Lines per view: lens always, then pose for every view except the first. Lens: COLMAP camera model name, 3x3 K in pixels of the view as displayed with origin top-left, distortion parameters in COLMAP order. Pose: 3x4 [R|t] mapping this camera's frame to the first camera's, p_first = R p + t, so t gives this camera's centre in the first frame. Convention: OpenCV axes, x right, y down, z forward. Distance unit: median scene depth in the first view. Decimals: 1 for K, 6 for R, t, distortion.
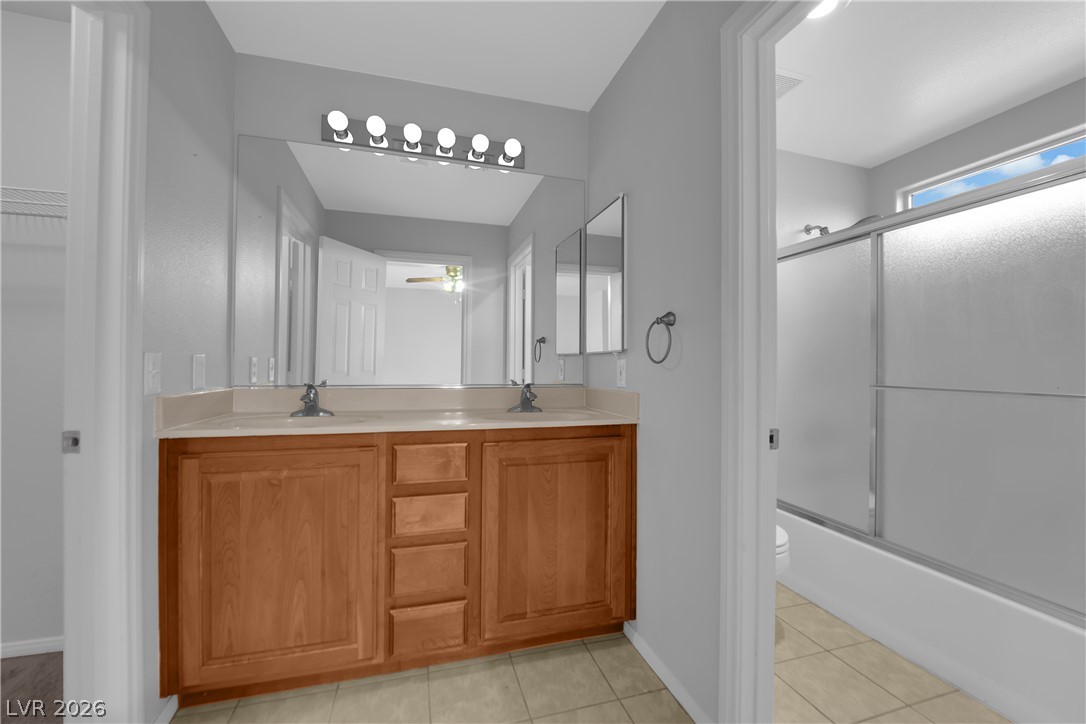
lens RADIAL K [[438.0, 0, 540.3], [0, 438.0, 361.0], [0, 0, 1]] dist [-0.012238, -0.001721]
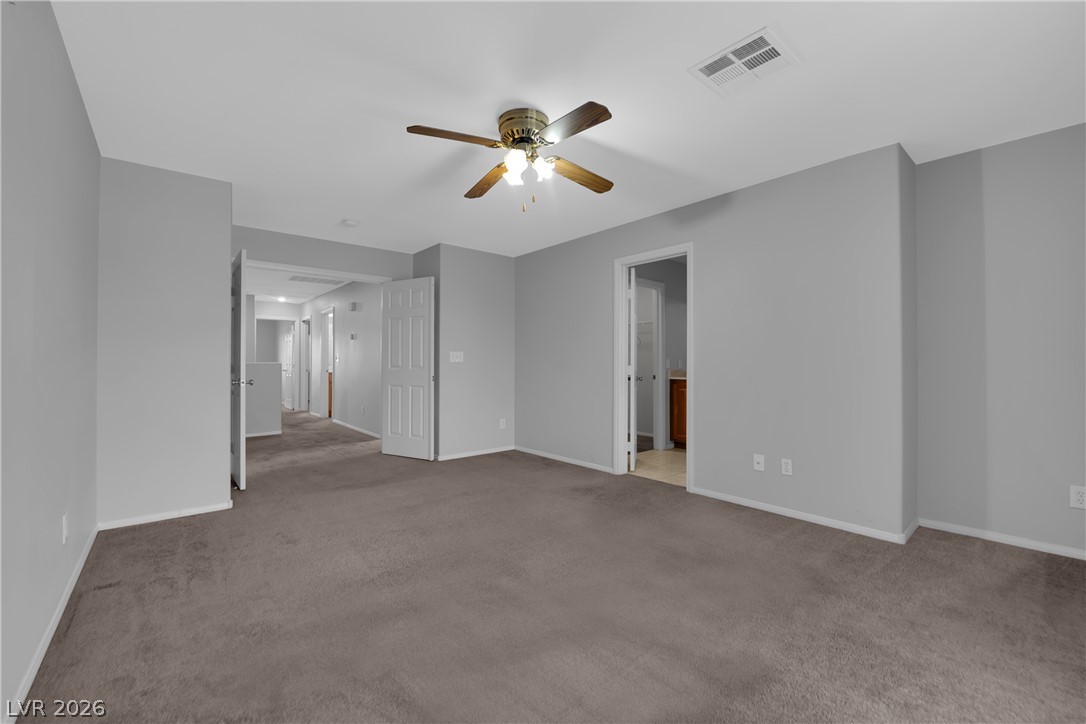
lens RADIAL K [[438.0, 0, 541.2], [0, 438.0, 359.8], [0, 0, 1]] dist [-0.012238, -0.001721]
pose [[0.469047, -0.011970, -0.883092, 2.284540], [0.015824, 0.999862, -0.005148, 0.000077], [0.883031, -0.011559, 0.469172, -2.085843]]
